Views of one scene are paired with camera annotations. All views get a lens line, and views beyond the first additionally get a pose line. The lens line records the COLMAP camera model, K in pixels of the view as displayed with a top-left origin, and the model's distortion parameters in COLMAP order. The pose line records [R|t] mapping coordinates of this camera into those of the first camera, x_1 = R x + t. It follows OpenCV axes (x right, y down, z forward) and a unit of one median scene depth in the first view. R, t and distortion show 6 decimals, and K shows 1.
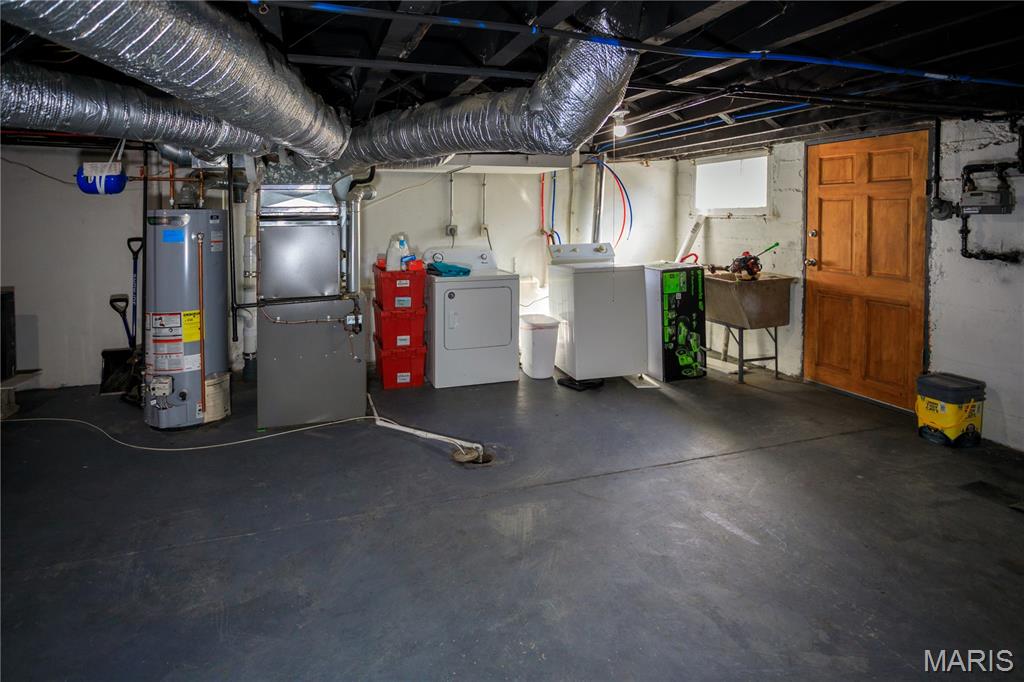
lens RADIAL K [[532.8, 0, 479.8], [0, 532.8, 226.5], [0, 0, 1]] dist [-0.012809, 0.001042]
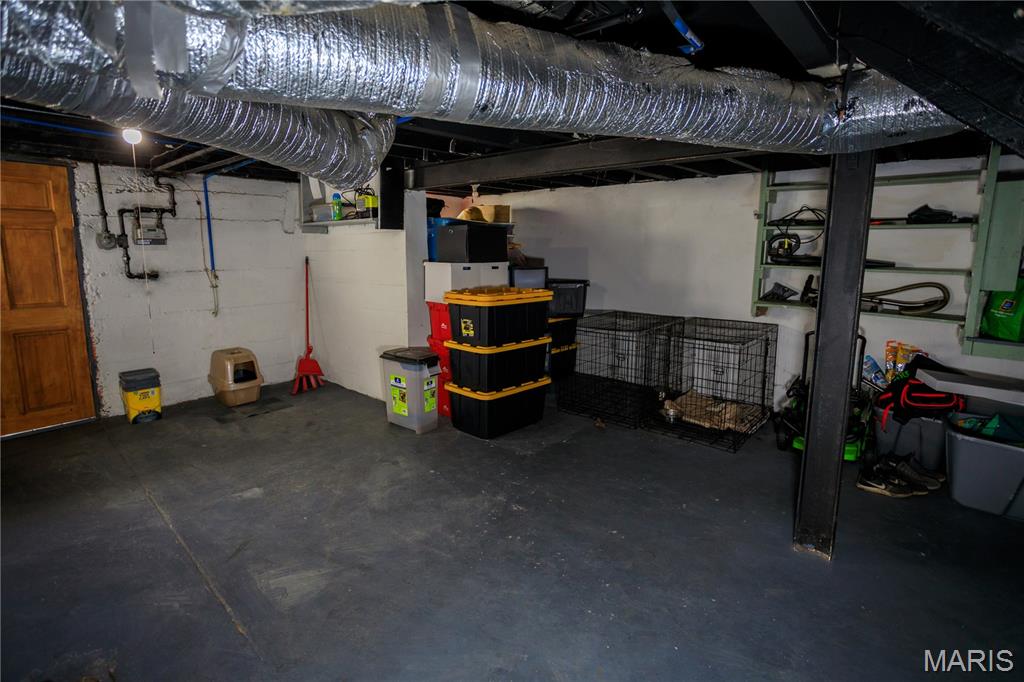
lens RADIAL K [[501.8, 0, 511.4], [0, 501.8, 317.6], [0, 0, 1]] dist [-0.021915, 0.011041]
pose [[-0.497682, -0.127246, 0.857975, -0.512362], [0.017814, 0.987472, 0.156784, -0.017401], [-0.867176, 0.093312, -0.489181, 0.681143]]
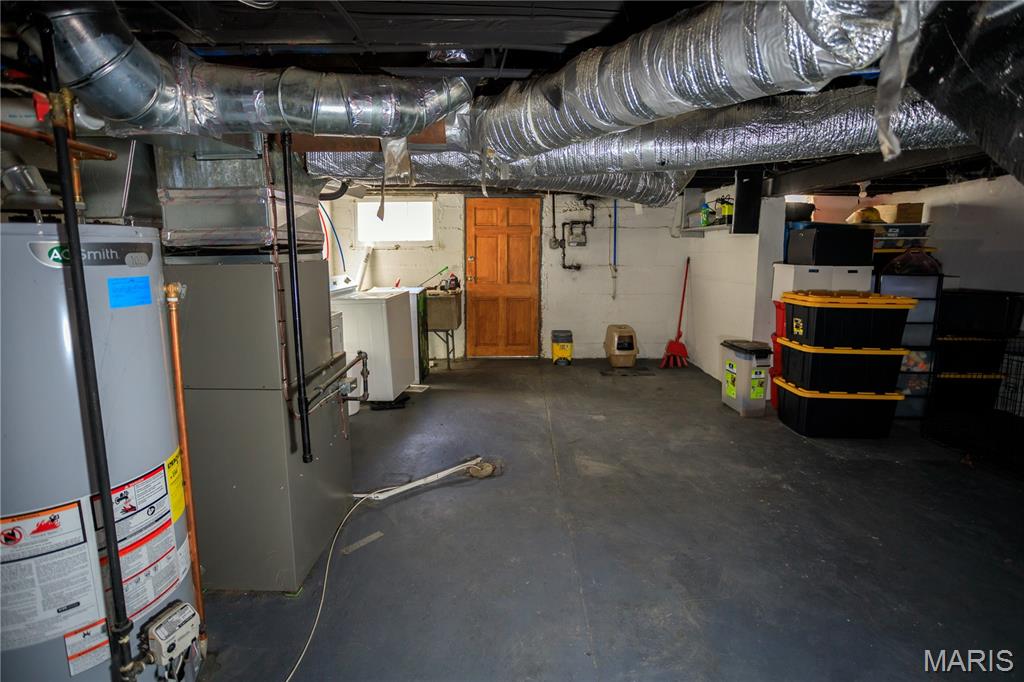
lens RADIAL K [[501.8, 0, 516.4], [0, 501.8, 319.8], [0, 0, 1]] dist [-0.021915, 0.011041]
pose [[0.300186, -0.139399, 0.943640, -0.768616], [0.019581, 0.989956, 0.140012, -0.013976], [-0.953680, -0.023553, 0.299900, 0.523561]]
